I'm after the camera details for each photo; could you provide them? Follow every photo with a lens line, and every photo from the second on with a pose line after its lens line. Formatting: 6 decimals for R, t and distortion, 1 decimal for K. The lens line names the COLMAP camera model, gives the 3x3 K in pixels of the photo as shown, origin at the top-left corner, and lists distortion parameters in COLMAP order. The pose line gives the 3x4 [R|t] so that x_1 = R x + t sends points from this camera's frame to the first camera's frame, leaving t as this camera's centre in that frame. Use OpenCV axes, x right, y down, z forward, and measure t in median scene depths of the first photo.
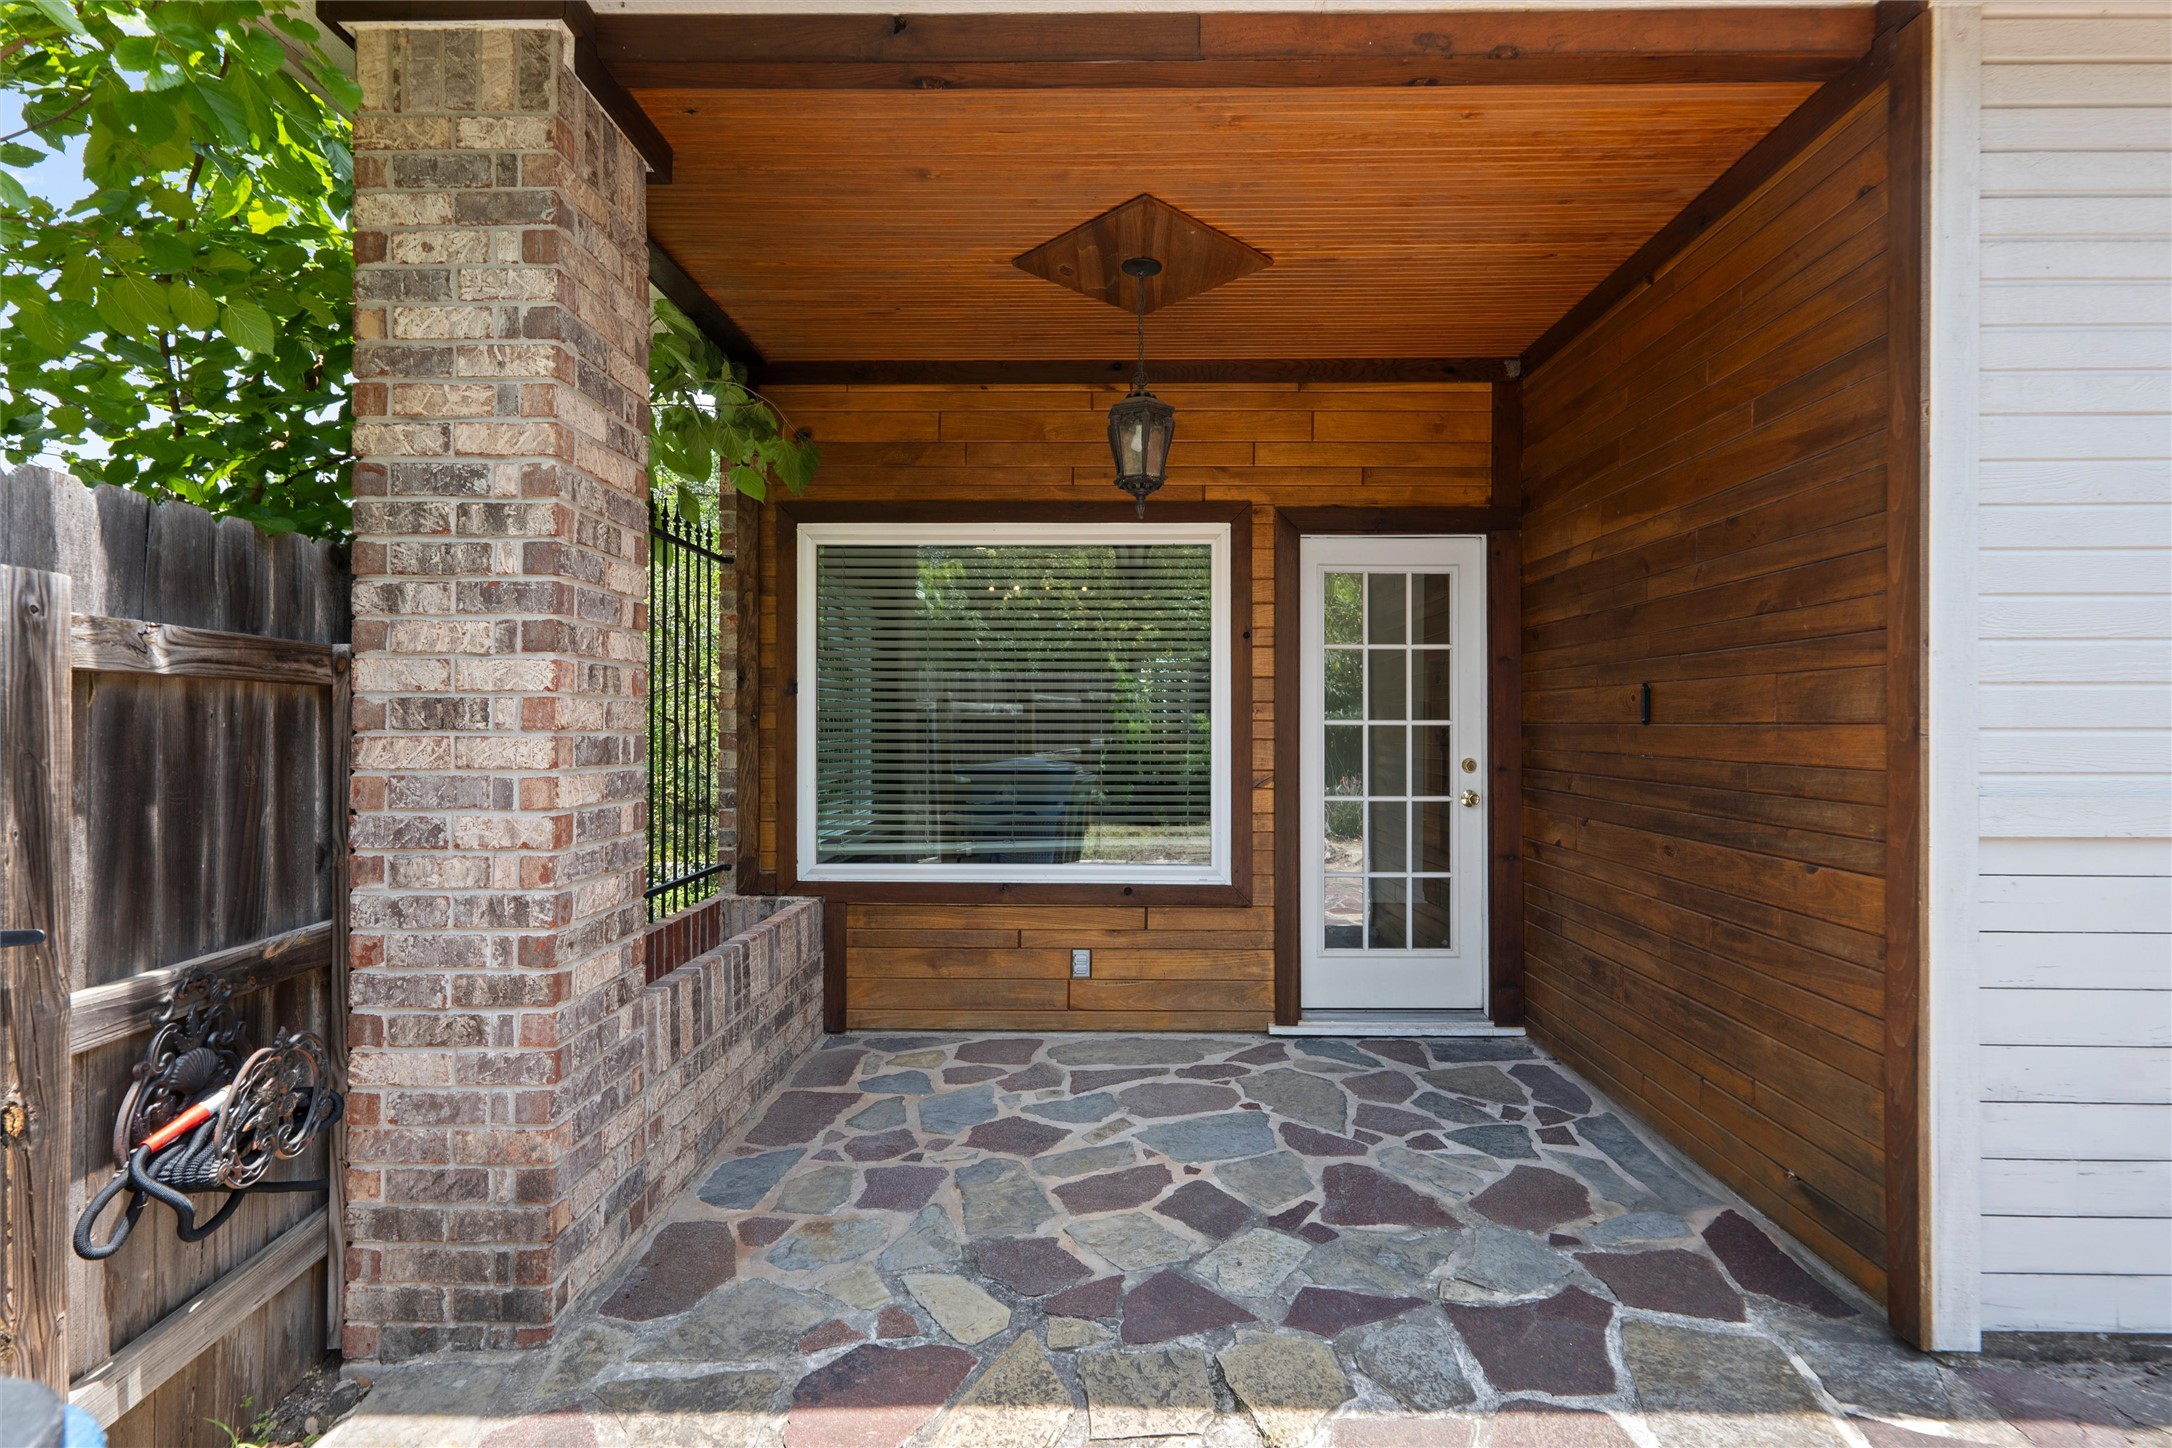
lens RADIAL K [[1031.7, 0, 1084.5], [0, 1031.7, 733.2], [0, 0, 1]] dist [0.010826, 0.005656]
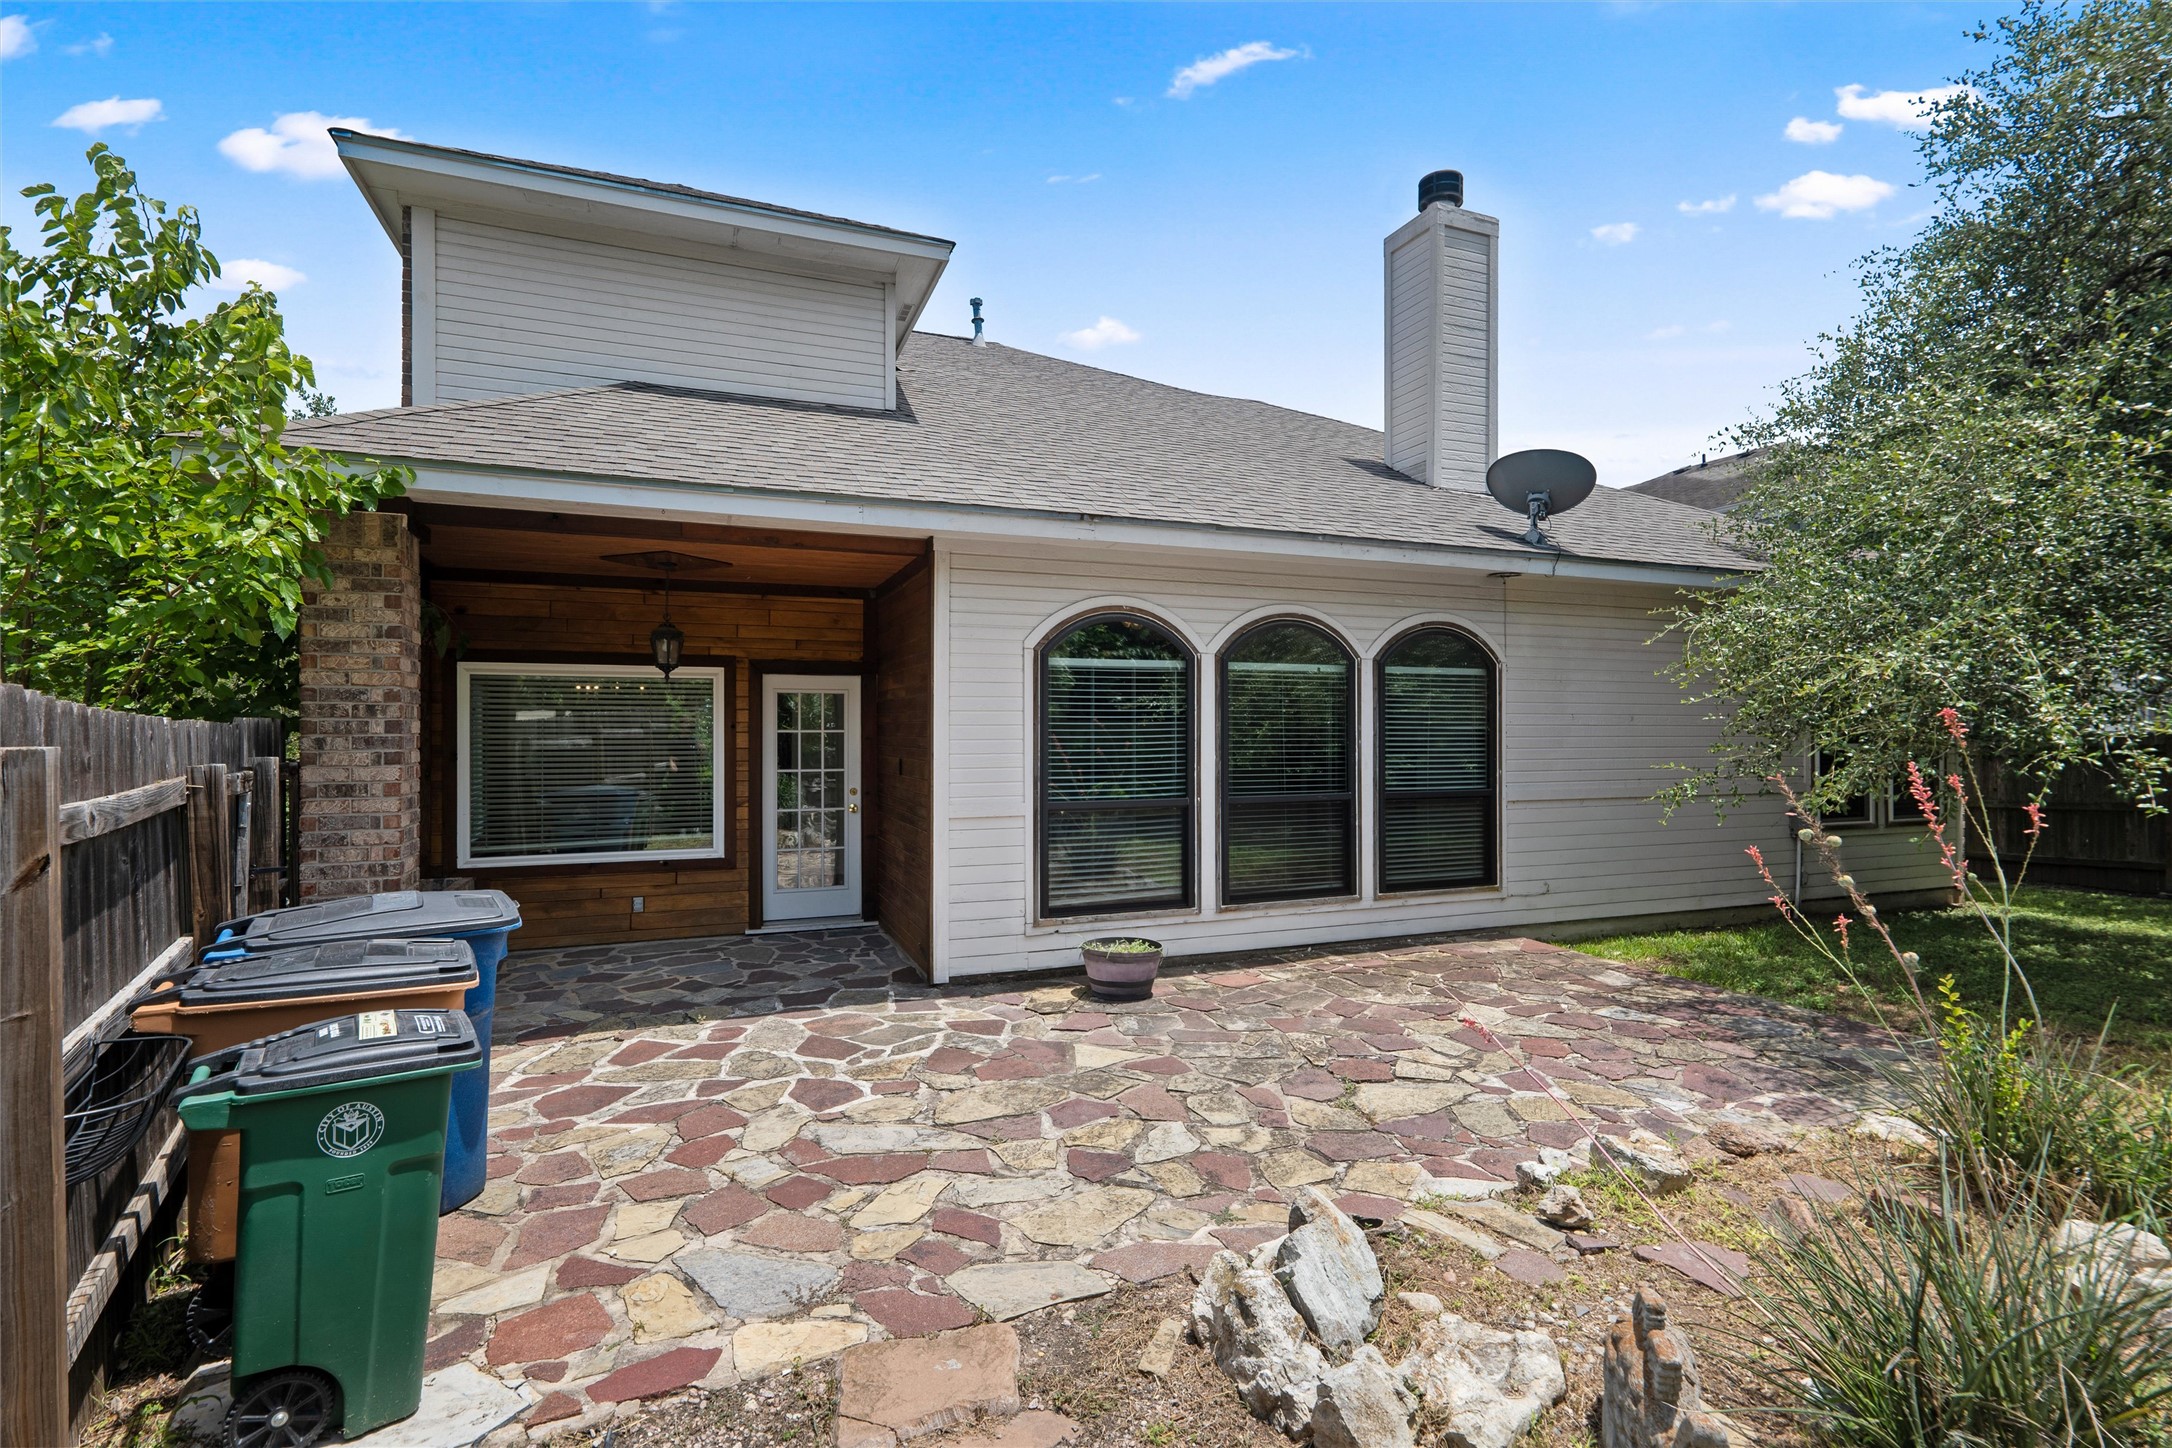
lens RADIAL K [[1031.7, 0, 1096.3], [0, 1031.7, 730.2], [0, 0, 1]] dist [0.010826, 0.005656]
pose [[0.920341, -0.002013, 0.391112, 0.053298], [0.005738, 0.999949, -0.008357, -0.129346], [-0.391075, 0.009936, 0.920305, -1.937678]]
